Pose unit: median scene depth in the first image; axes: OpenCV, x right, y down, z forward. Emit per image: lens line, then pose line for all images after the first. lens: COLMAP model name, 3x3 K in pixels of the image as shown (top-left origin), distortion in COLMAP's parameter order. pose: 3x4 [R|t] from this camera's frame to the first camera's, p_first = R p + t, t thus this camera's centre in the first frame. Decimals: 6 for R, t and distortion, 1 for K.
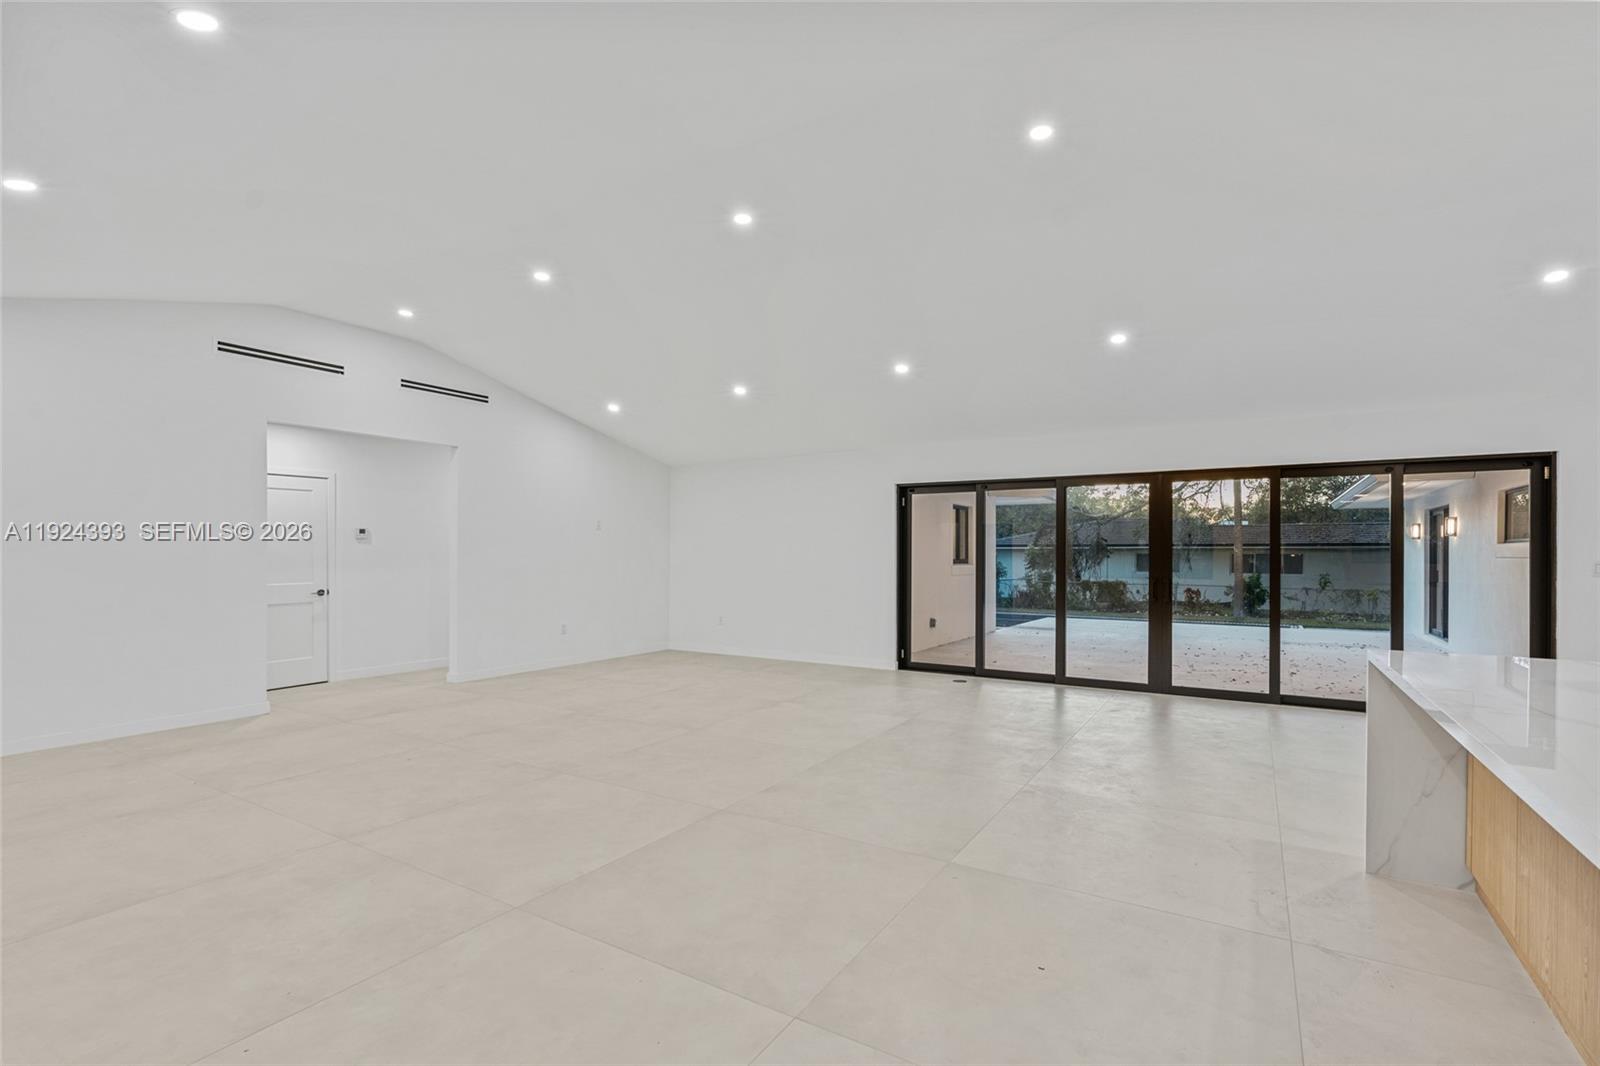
lens RADIAL K [[724.2, 0, 801.0], [0, 724.2, 547.3], [0, 0, 1]] dist [-0.004811, 0.000838]
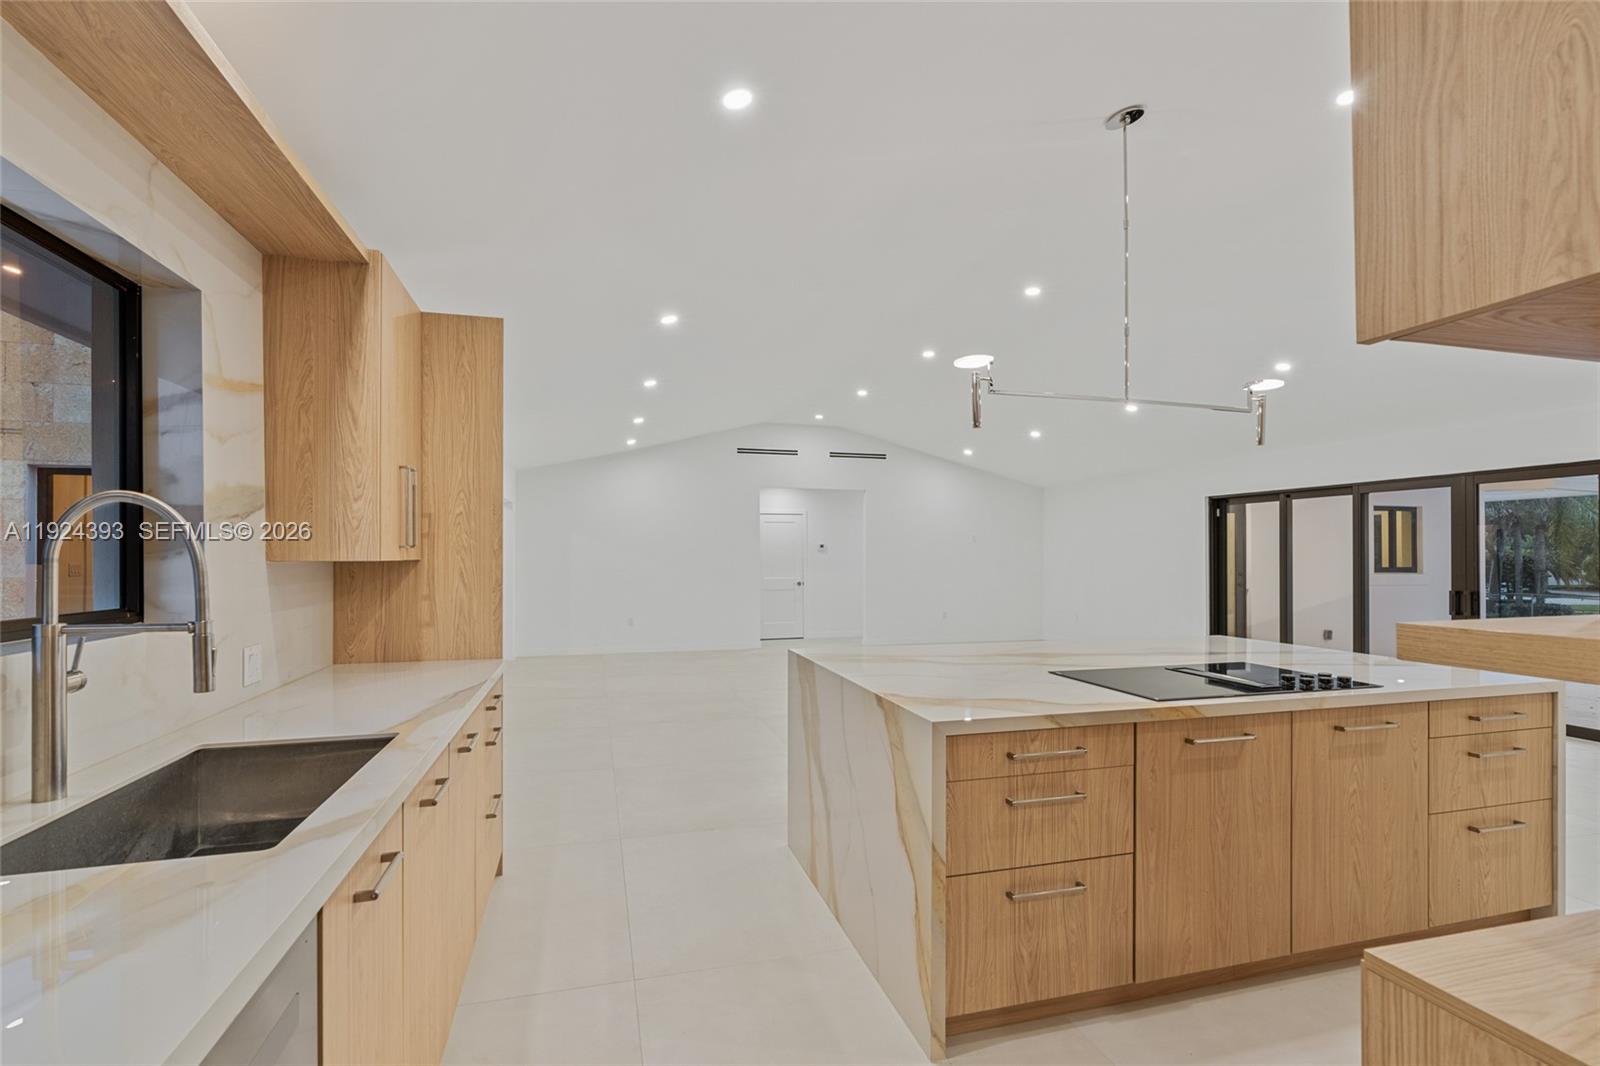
lens RADIAL K [[724.2, 0, 801.0], [0, 724.2, 547.3], [0, 0, 1]] dist [-0.004811, 0.000838]
pose [[0.732976, -0.008761, -0.680198, 0.466337], [0.003359, 0.999951, -0.009260, -0.005042], [0.680246, 0.004503, 0.732970, -0.214850]]
